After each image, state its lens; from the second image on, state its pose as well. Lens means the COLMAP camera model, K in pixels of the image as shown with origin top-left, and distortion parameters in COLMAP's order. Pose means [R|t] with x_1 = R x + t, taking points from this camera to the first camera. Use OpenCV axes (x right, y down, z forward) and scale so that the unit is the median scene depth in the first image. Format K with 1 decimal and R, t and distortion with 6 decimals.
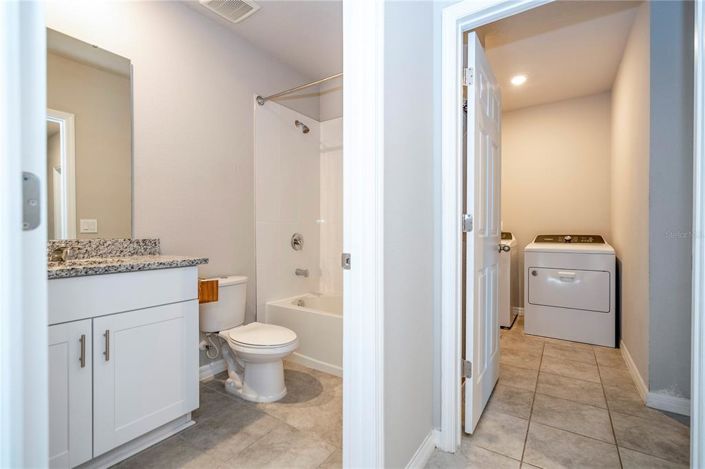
lens RADIAL K [[317.2, 0, 357.1], [0, 317.2, 233.5], [0, 0, 1]] dist [-0.001704, 0.001912]
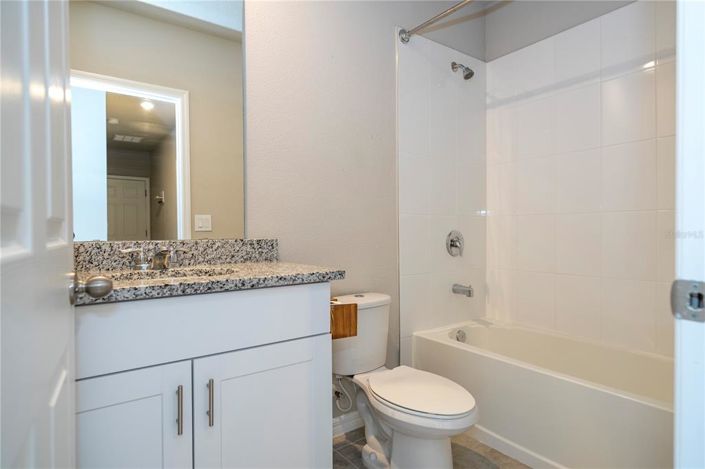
lens RADIAL K [[401.5, 0, 357.1], [0, 401.5, 236.4], [0, 0, 1]] dist [0.002334, -0.000822]
pose [[0.937737, 0.002208, -0.347338, -0.122464], [0.002122, 0.999925, 0.012086, 0.000065], [0.347339, -0.012071, 0.937662, 0.186515]]
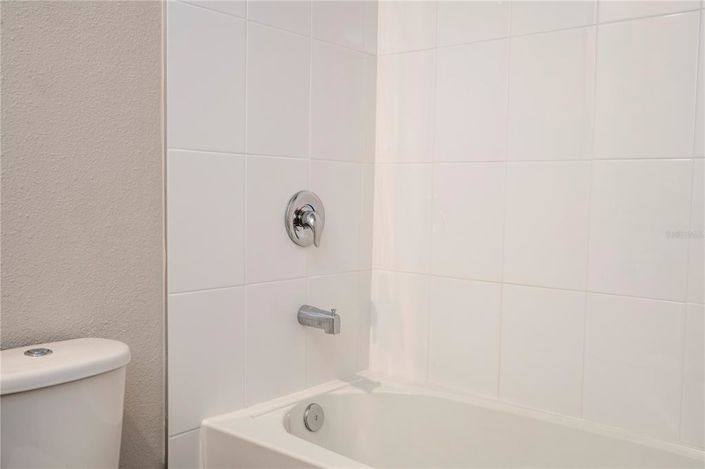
lens RADIAL K [[713.6, 0, 350.2], [0, 713.6, 233.2], [0, 0, 1]] dist [0.016213, 0.000000]
pose [[0.993805, 0.027279, -0.107735, -0.096003], [-0.021431, 0.998252, 0.055075, 0.000790], [0.109049, -0.052425, 0.992653, 0.433280]]
